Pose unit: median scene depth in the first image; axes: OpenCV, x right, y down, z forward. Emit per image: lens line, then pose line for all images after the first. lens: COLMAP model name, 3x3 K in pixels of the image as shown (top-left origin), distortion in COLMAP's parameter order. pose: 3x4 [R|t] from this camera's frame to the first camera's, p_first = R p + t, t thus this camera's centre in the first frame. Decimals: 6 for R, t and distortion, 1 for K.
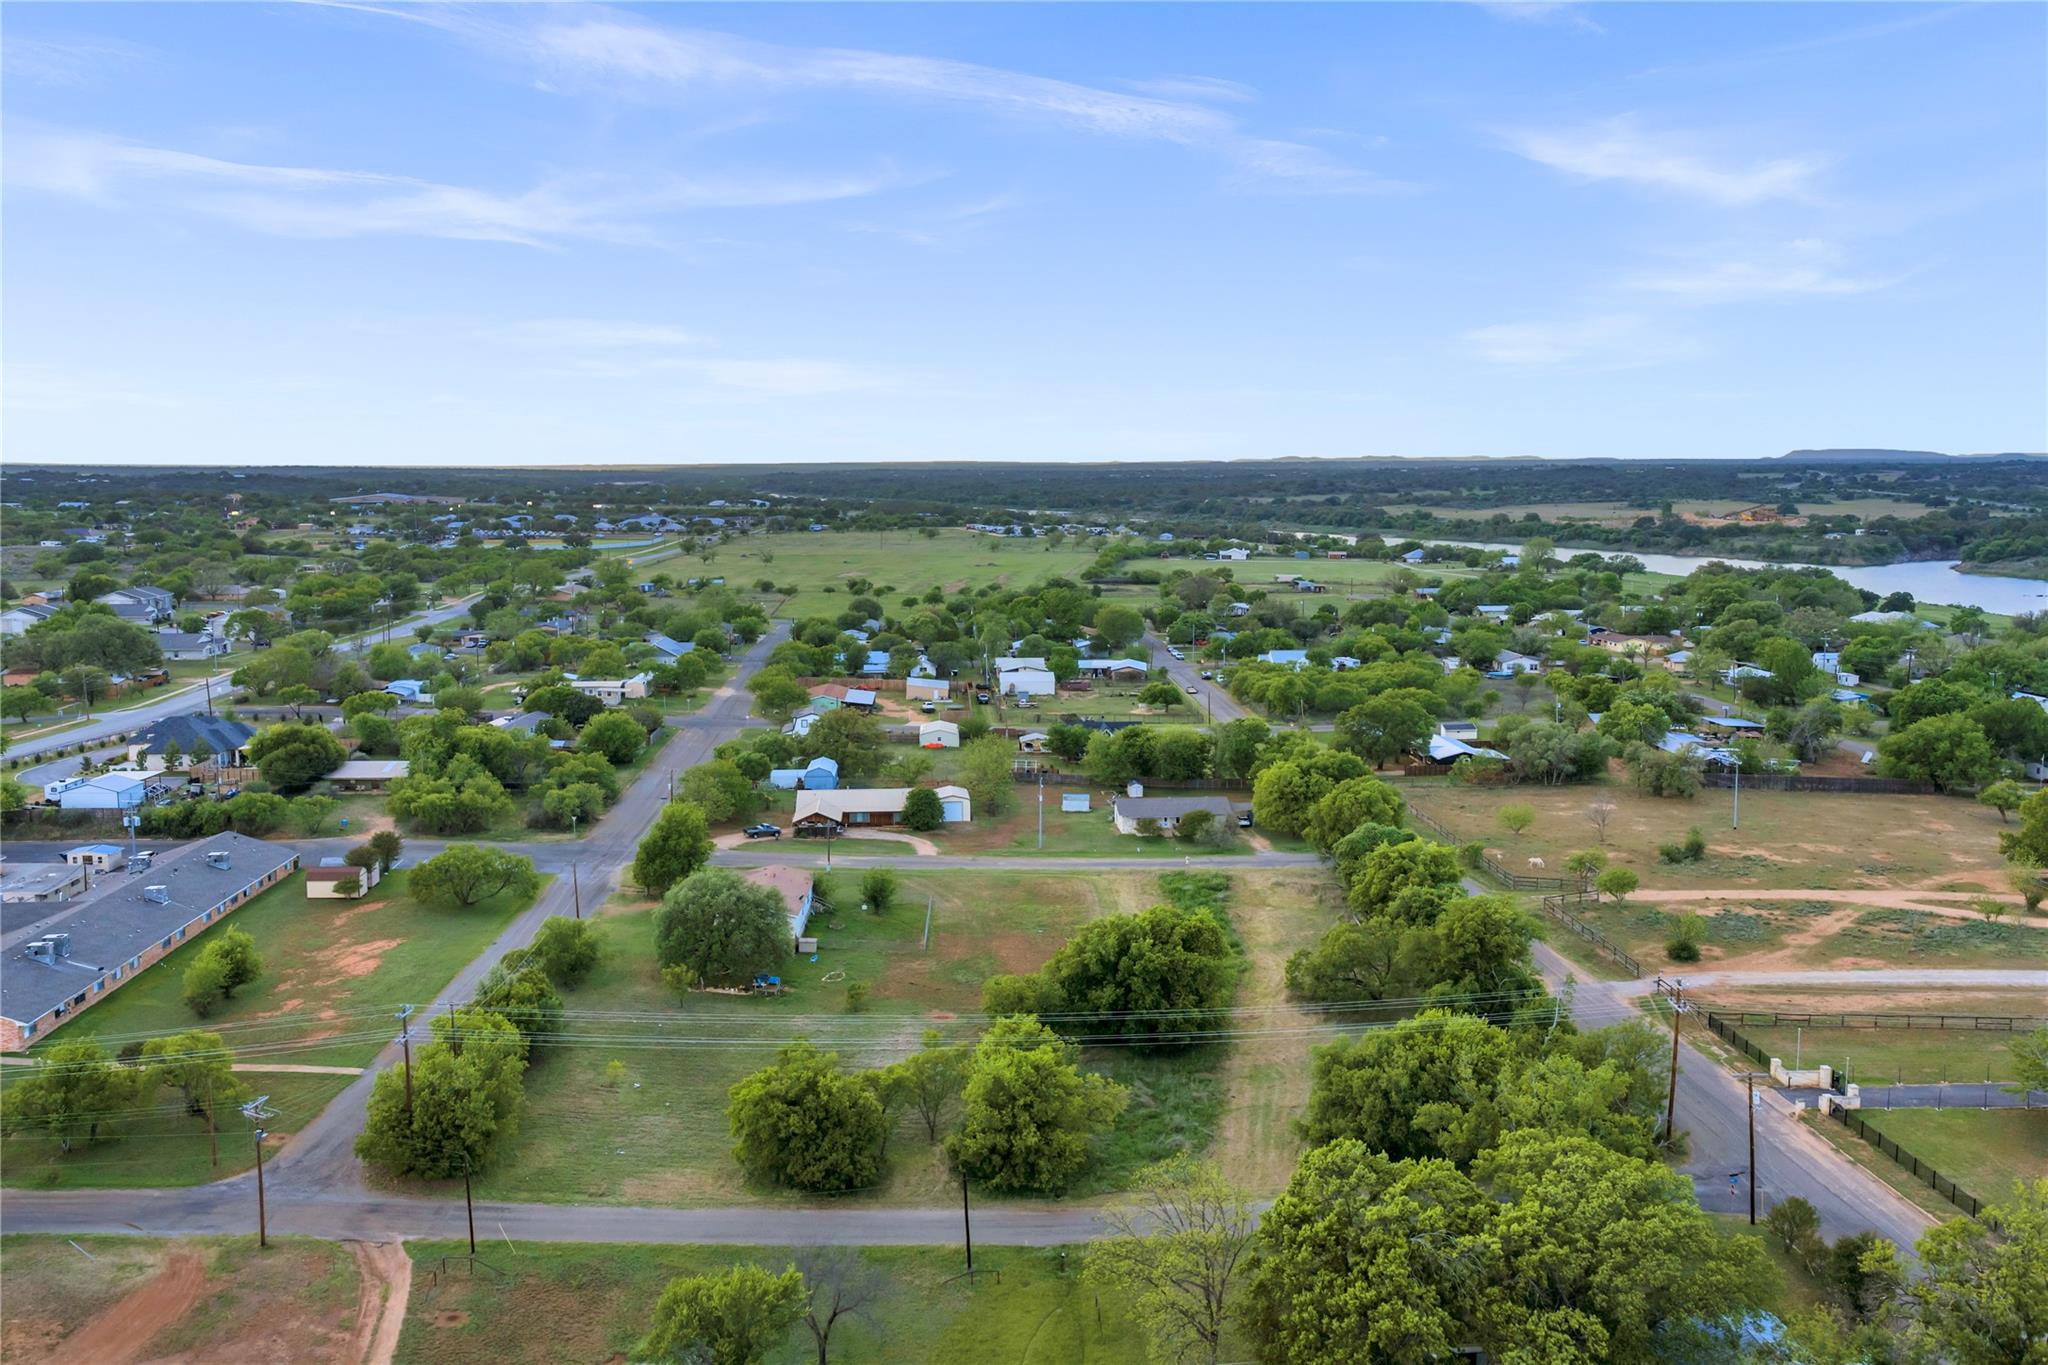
lens RADIAL K [[1697.2, 0, 1023.4], [0, 1697.2, 677.8], [0, 0, 1]] dist [0.016914, -0.023672]
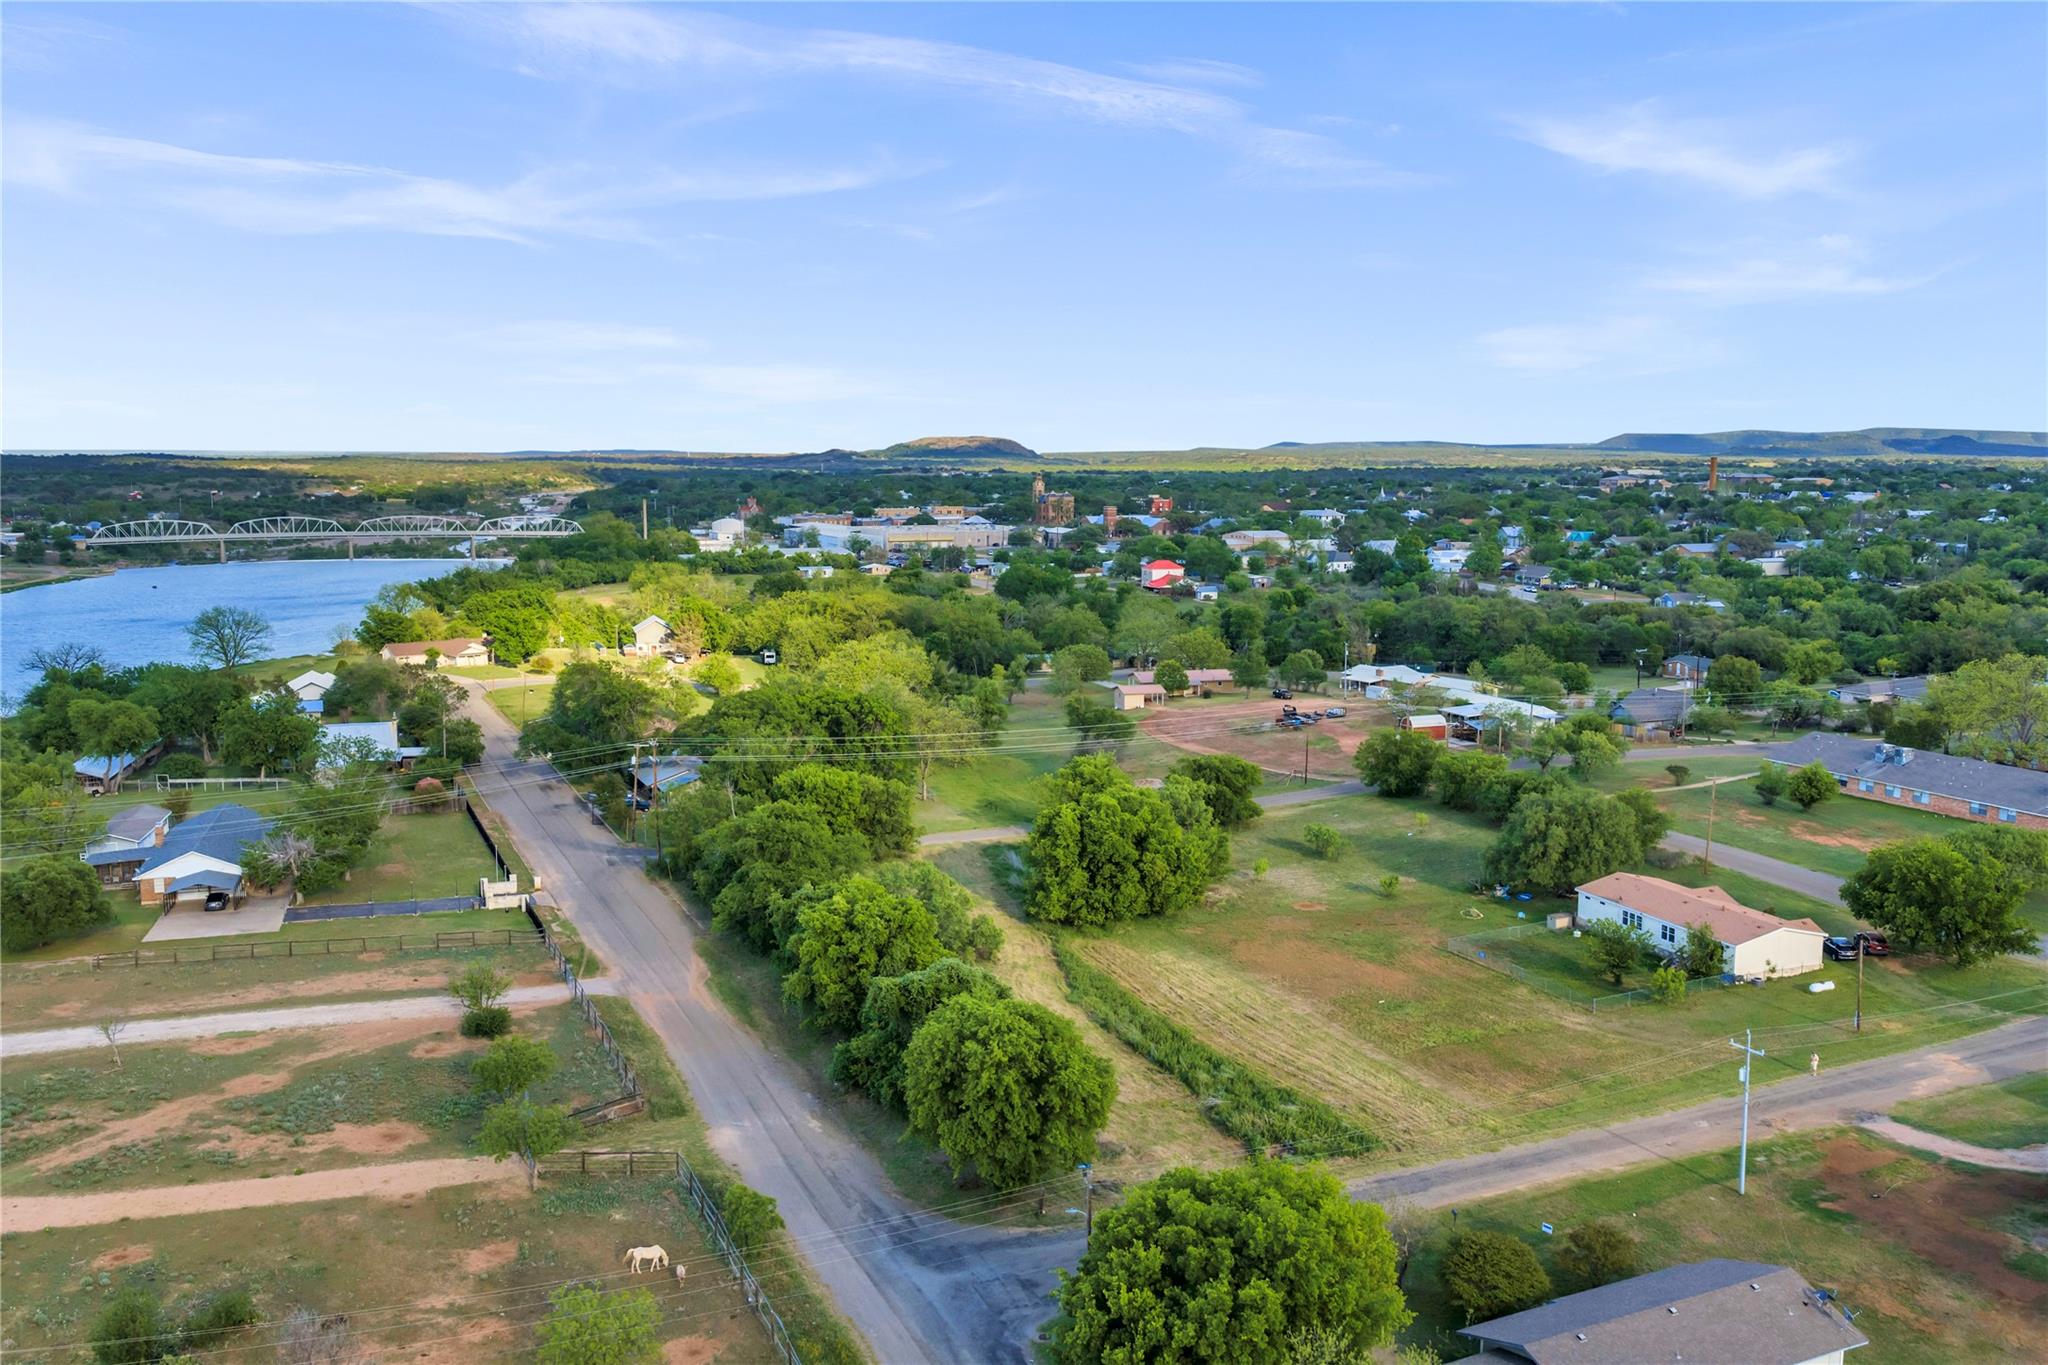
lens RADIAL K [[1697.2, 0, 1028.1], [0, 1697.2, 673.8], [0, 0, 1]] dist [0.016914, -0.023672]
pose [[-0.936551, 0.044671, -0.347674, 0.379184], [-0.045189, 0.968184, 0.246125, -0.145552], [0.347607, 0.246220, -0.904735, 1.524796]]
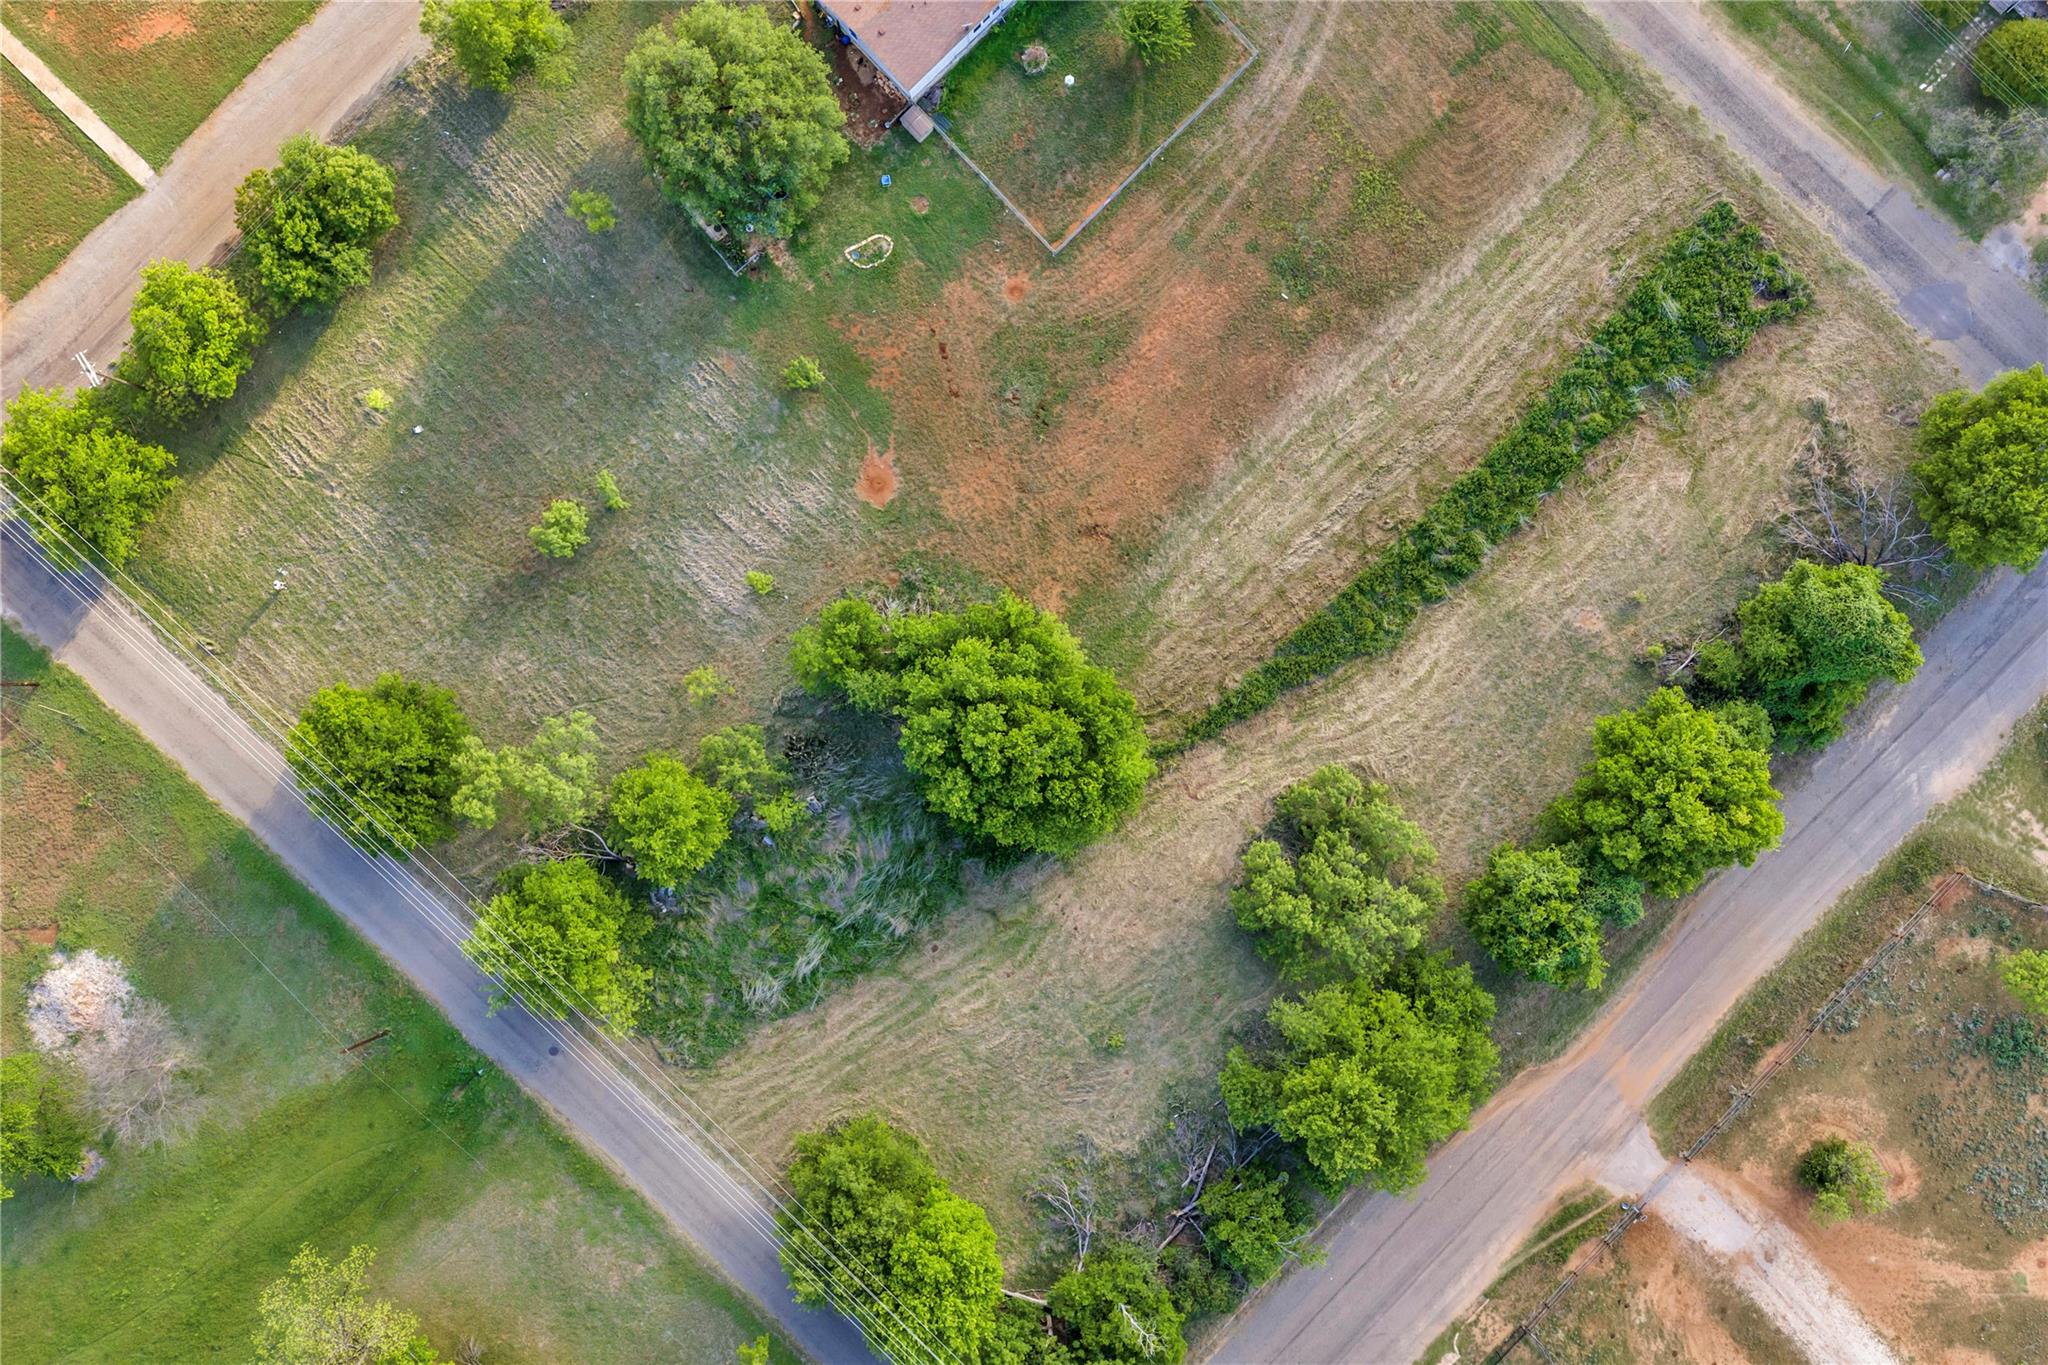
lens RADIAL K [[1697.2, 0, 1006.9], [0, 1697.2, 687.2], [0, 0, 1]] dist [0.016914, -0.023672]
pose [[0.684523, 0.728989, -0.001689, 0.044051], [-0.081736, 0.079051, 0.993514, -0.417228], [0.724395, -0.679945, 0.113697, 0.754566]]
